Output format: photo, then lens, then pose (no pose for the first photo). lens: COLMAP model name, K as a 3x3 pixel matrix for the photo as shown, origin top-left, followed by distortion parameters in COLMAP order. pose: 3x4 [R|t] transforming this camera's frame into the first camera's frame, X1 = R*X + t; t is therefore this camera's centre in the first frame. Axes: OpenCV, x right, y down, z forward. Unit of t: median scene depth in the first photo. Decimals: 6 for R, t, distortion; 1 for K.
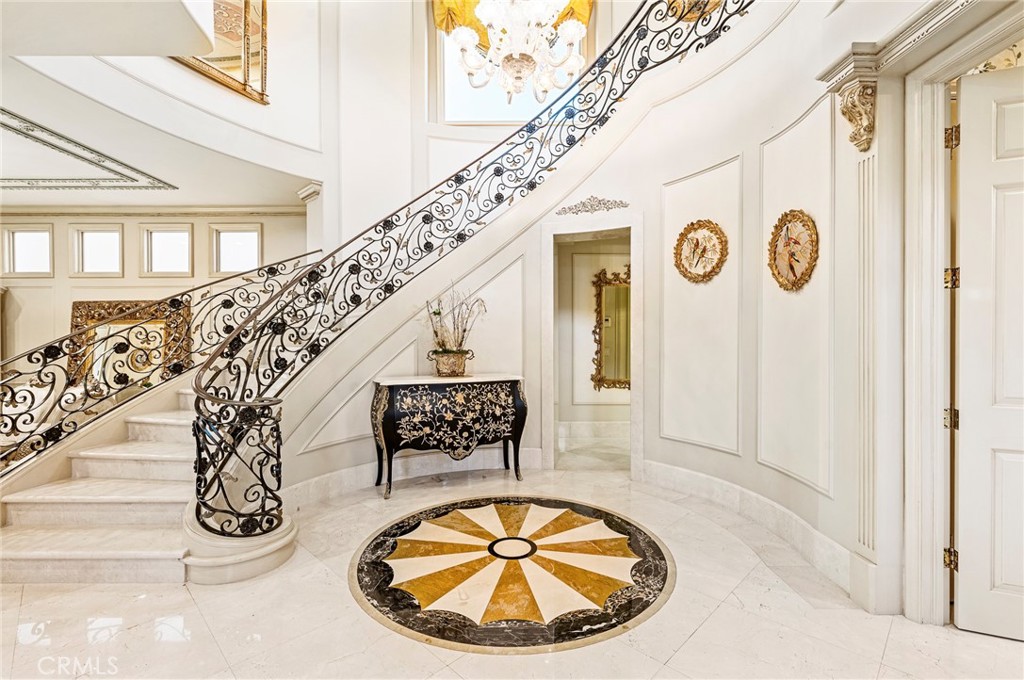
lens RADIAL K [[455.5, 0, 513.9], [0, 455.5, 339.1], [0, 0, 1]] dist [-0.001362, 0.000128]
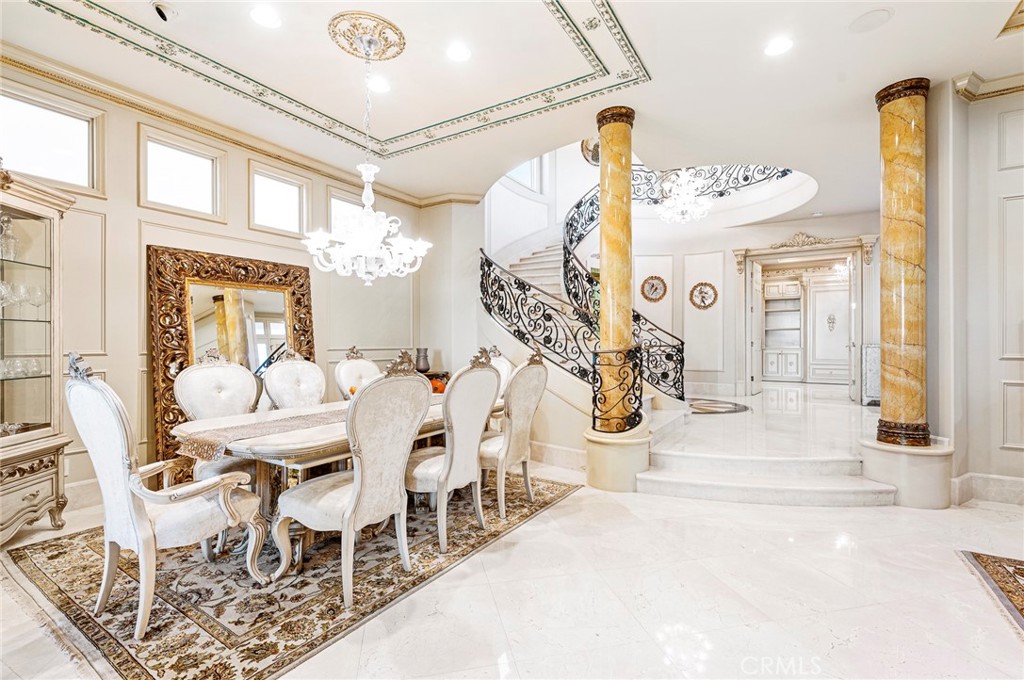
lens RADIAL K [[455.5, 0, 513.1], [0, 455.5, 339.9], [0, 0, 1]] dist [-0.001362, 0.000128]
pose [[0.550935, 0.007299, 0.834516, -1.363388], [-0.004836, 0.999973, -0.005553, 0.060710], [-0.834534, -0.000976, 0.550956, 0.224702]]
